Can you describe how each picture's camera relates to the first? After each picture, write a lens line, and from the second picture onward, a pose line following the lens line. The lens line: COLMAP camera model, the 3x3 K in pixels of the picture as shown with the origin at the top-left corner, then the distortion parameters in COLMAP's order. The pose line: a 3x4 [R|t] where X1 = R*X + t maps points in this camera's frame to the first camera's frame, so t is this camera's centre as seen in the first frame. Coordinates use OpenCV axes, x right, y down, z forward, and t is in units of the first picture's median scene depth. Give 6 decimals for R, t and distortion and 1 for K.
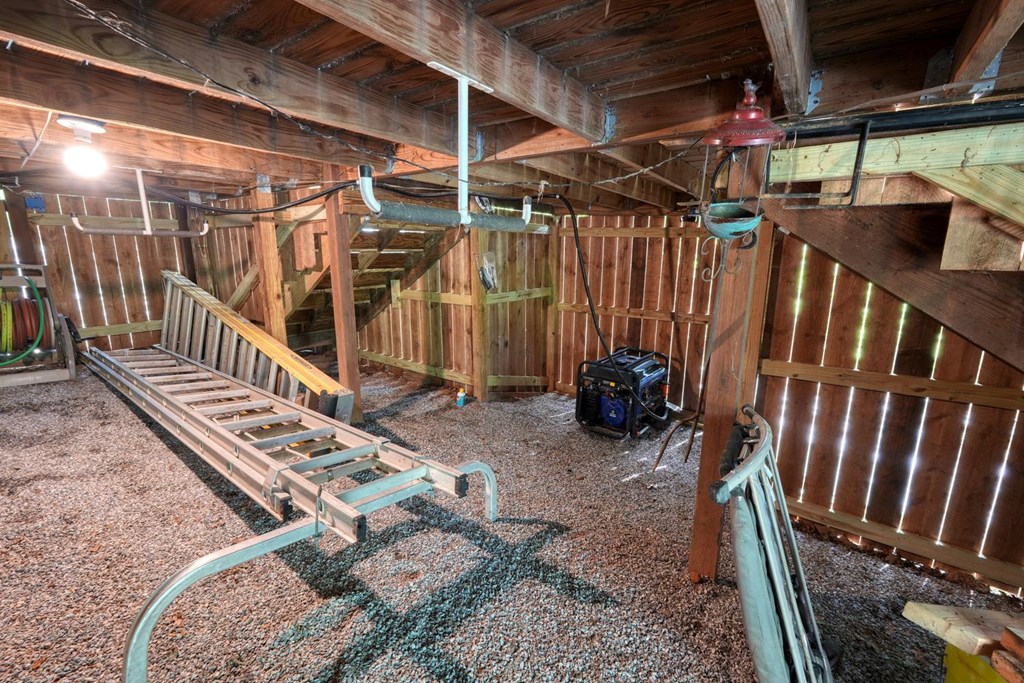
lens RADIAL K [[427.3, 0, 507.3], [0, 427.3, 341.0], [0, 0, 1]] dist [0.001056, 0.000016]
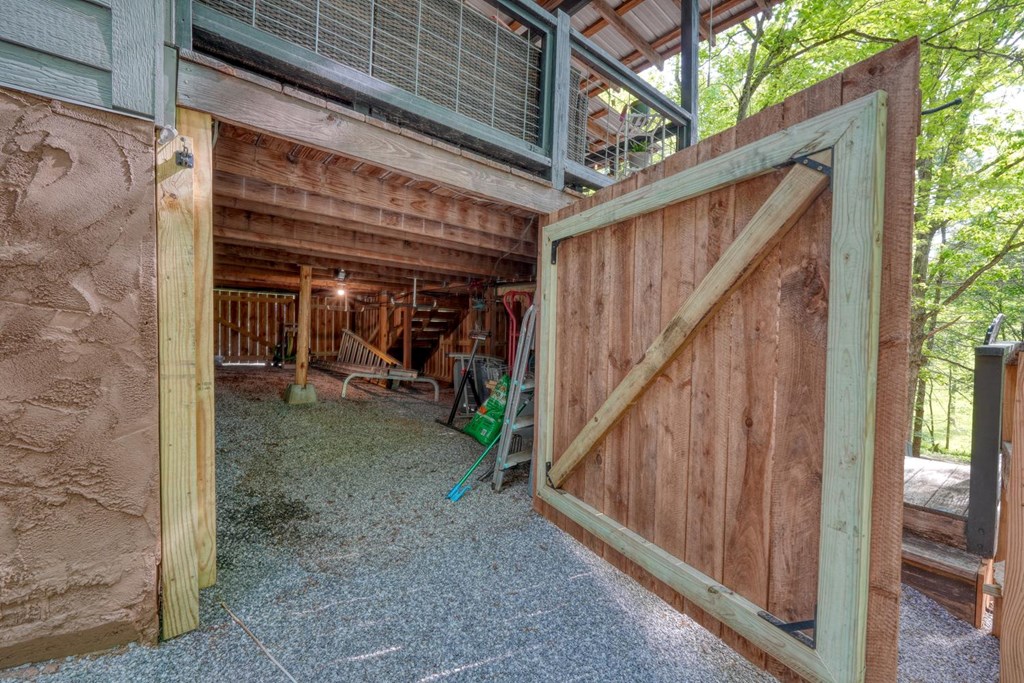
lens RADIAL K [[427.3, 0, 507.3], [0, 427.3, 341.0], [0, 0, 1]] dist [0.001056, 0.000016]
pose [[0.968857, 0.013264, -0.247266, 0.624418], [-0.060065, 0.981330, -0.182710, 0.273776], [0.240227, 0.191872, 0.951565, -0.965937]]
